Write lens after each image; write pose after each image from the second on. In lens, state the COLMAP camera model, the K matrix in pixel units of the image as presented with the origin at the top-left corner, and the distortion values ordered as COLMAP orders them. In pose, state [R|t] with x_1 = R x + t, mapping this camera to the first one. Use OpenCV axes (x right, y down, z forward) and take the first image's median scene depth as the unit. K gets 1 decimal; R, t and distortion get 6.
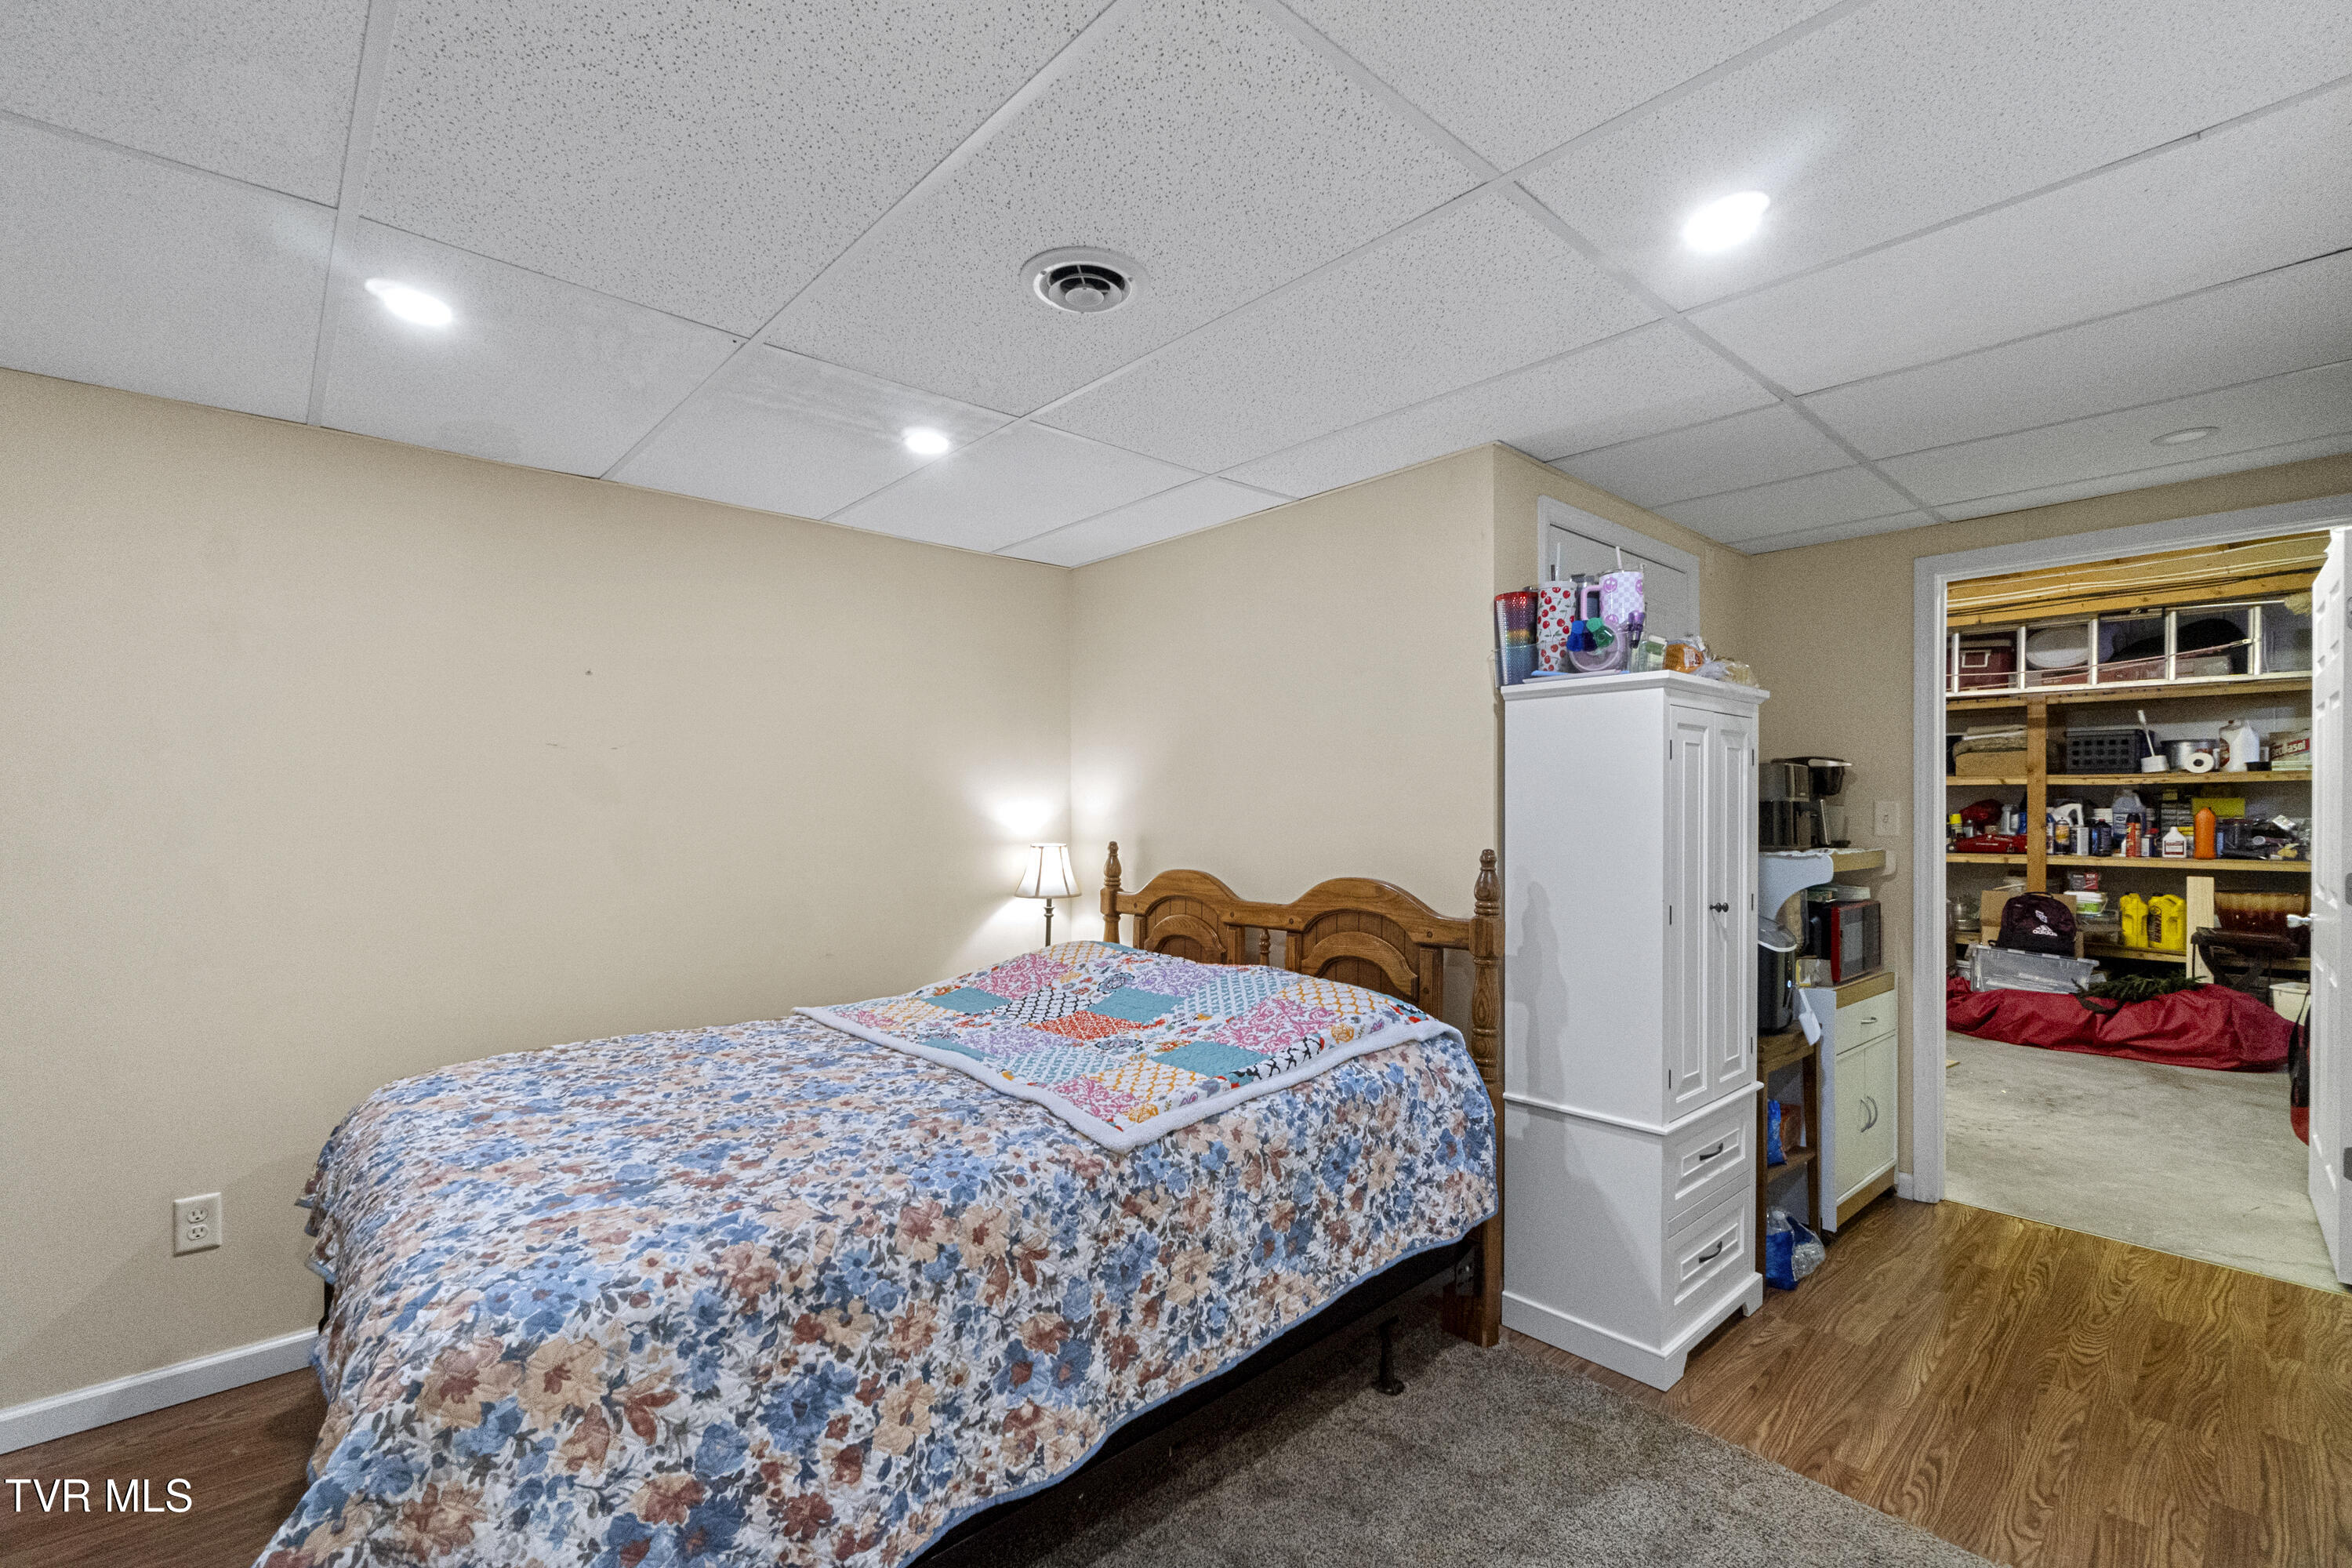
lens RADIAL K [[1020.4, 0, 1166.6], [0, 1020.4, 797.5], [0, 0, 1]] dist [0.000643, 0.000364]
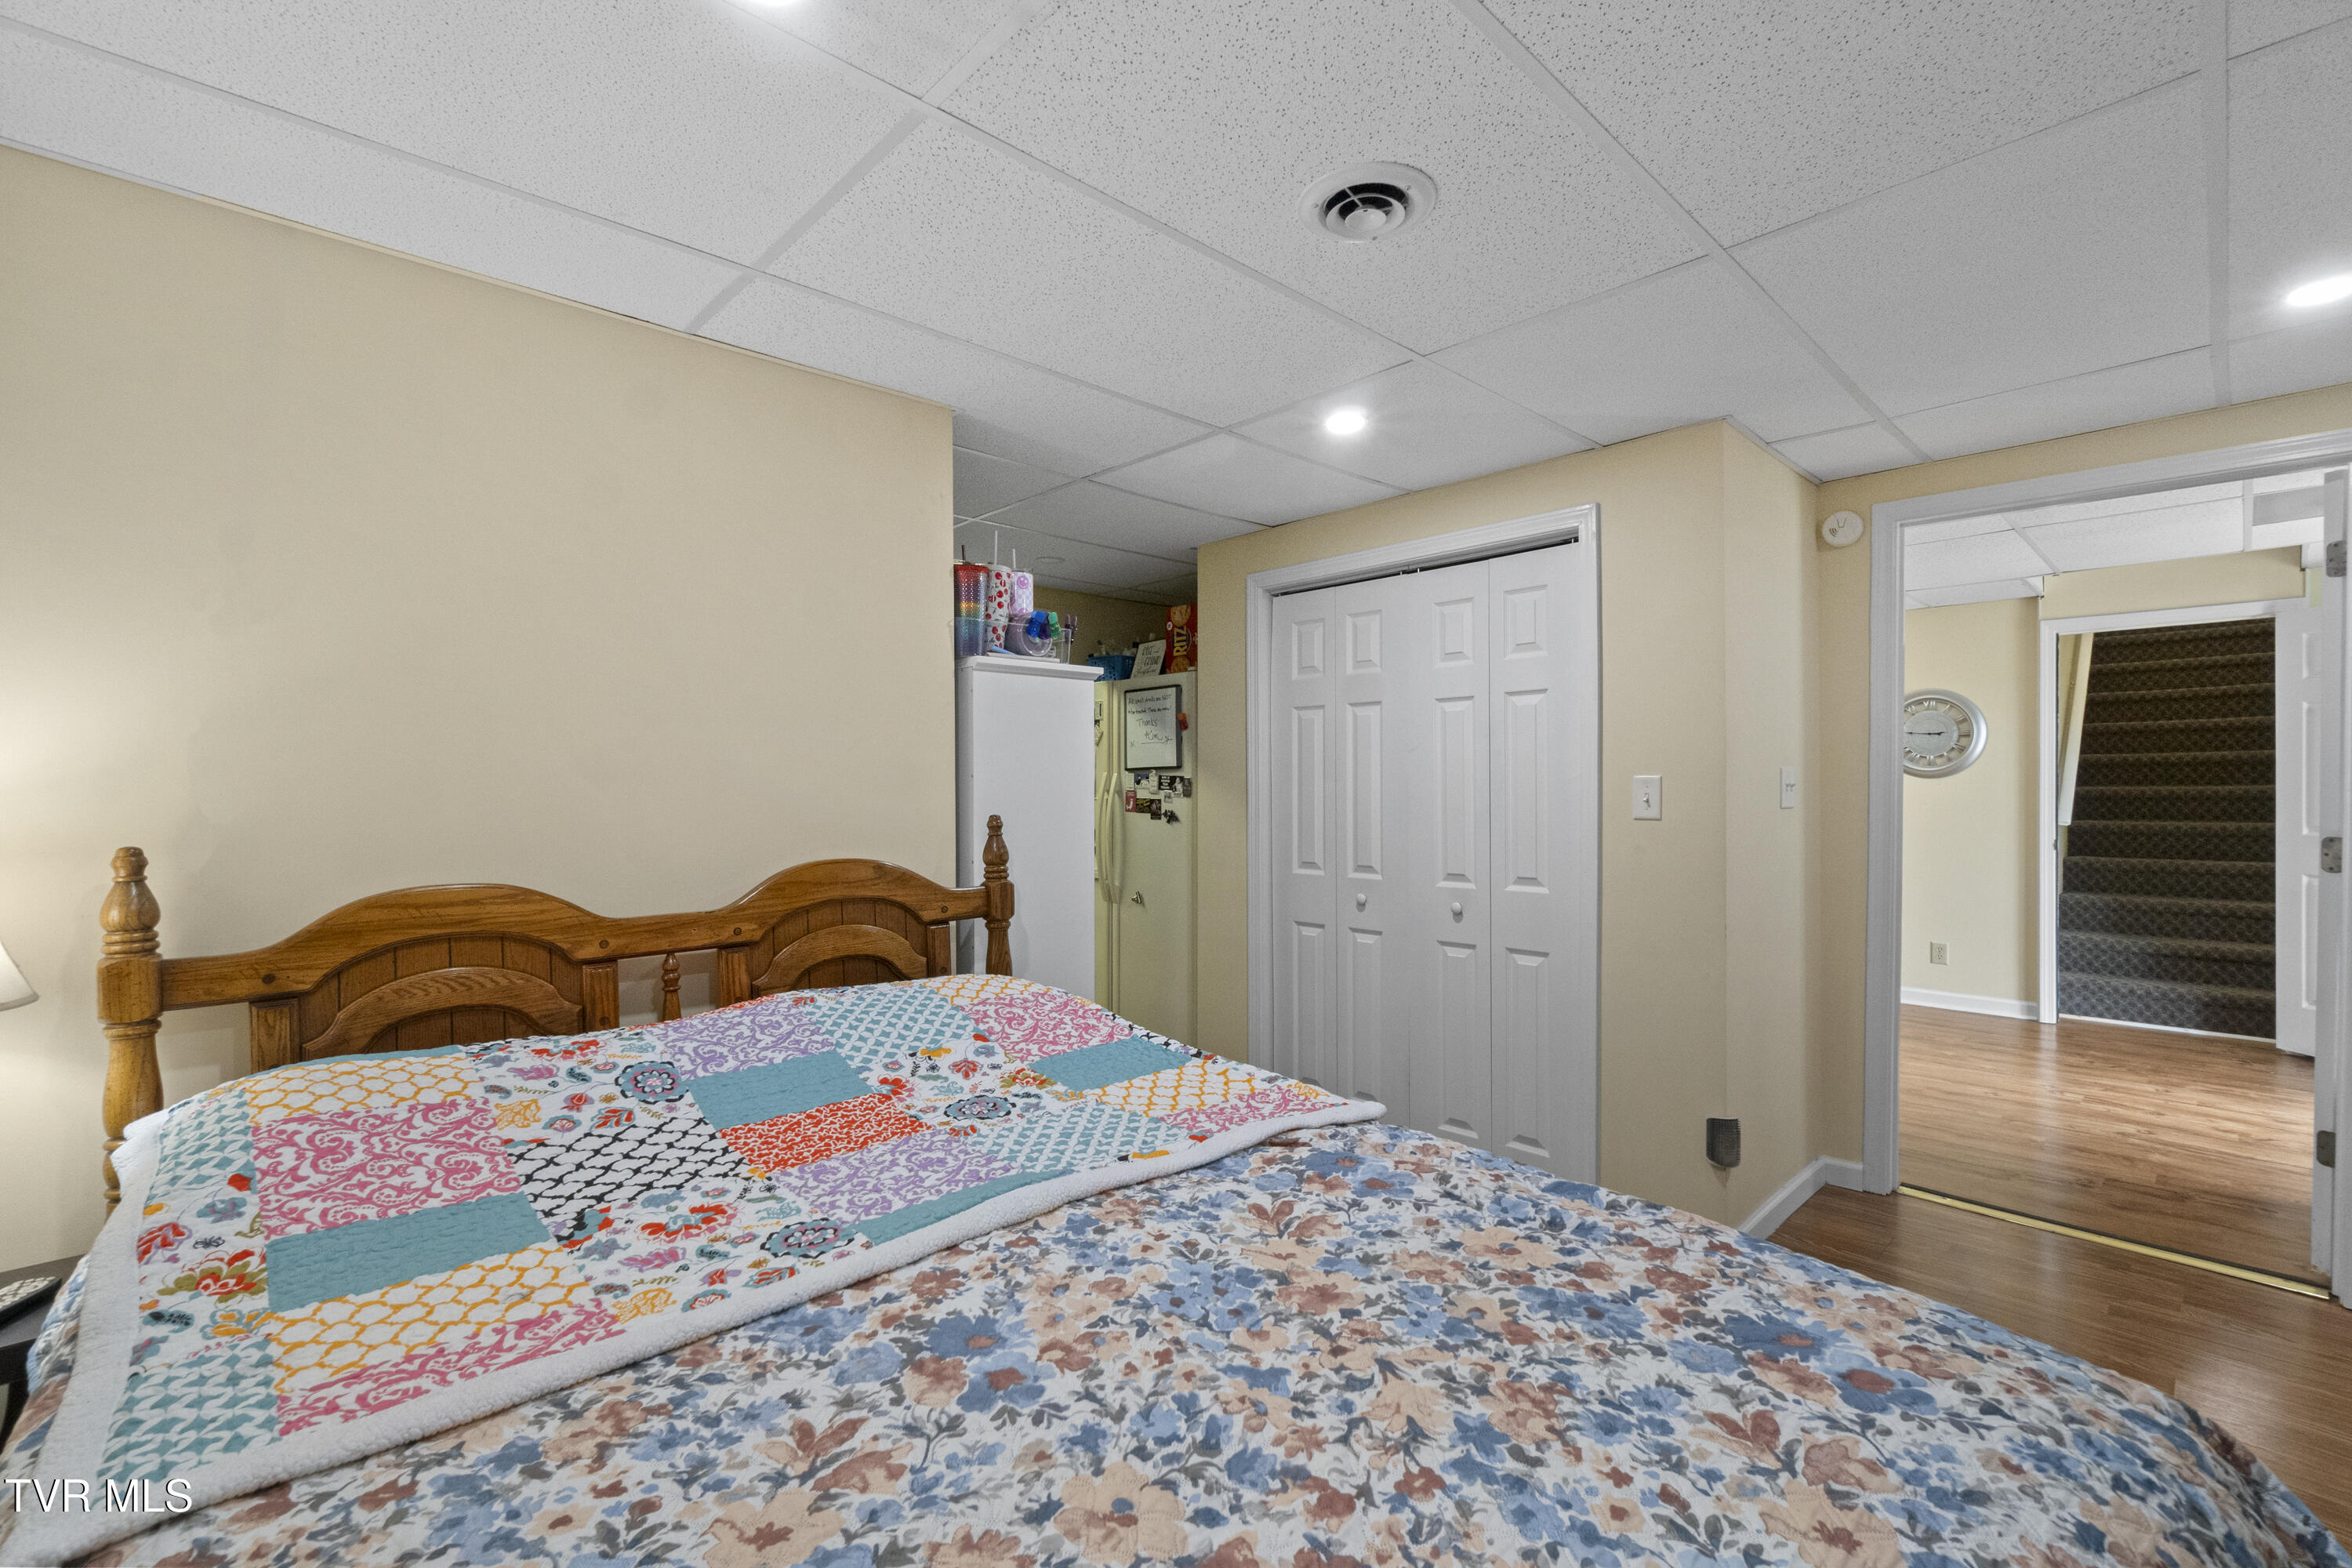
lens RADIAL K [[1020.4, 0, 1163.8], [0, 1020.4, 790.7], [0, 0, 1]] dist [0.000643, 0.000364]
pose [[-0.007576, -0.006893, 0.999948, -0.709835], [-0.011273, 0.999913, 0.006807, 0.017090], [-0.999908, -0.011220, -0.007653, 0.838577]]
